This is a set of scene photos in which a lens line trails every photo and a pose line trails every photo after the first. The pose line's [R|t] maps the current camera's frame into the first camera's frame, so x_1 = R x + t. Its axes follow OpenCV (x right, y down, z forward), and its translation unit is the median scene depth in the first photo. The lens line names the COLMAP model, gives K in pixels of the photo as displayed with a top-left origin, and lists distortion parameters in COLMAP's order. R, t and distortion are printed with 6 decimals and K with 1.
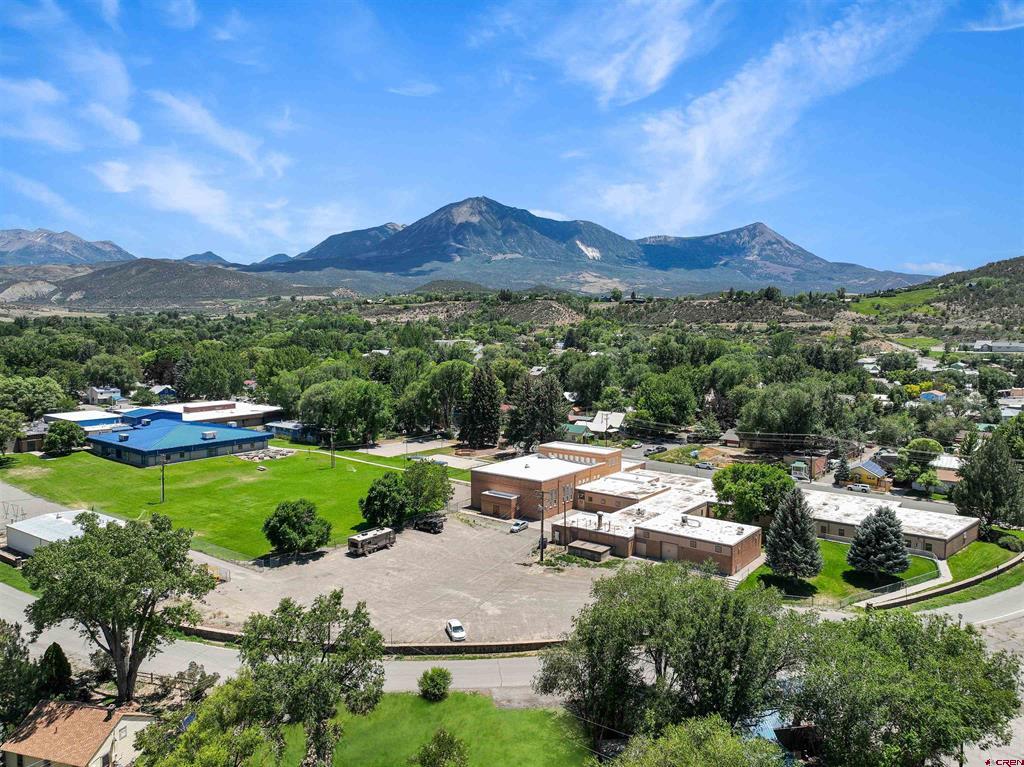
lens RADIAL K [[734.1, 0, 512.0], [0, 734.1, 383.5], [0, 0, 1]] dist [-0.005856, 0.024448]
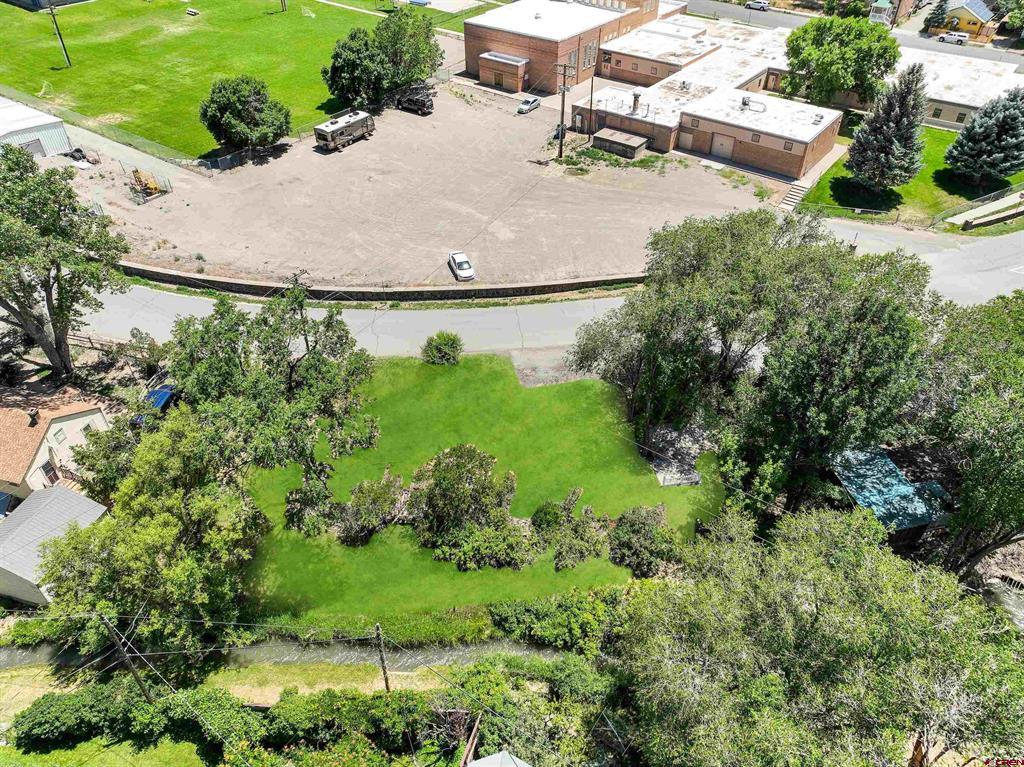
lens RADIAL K [[734.1, 0, 512.0], [0, 734.1, 383.5], [0, 0, 1]] dist [-0.005856, 0.024448]
pose [[0.999865, -0.010516, 0.012610, -0.024437], [0.001322, 0.817066, 0.576542, -0.018209], [-0.016366, -0.576448, 0.816970, 0.199821]]
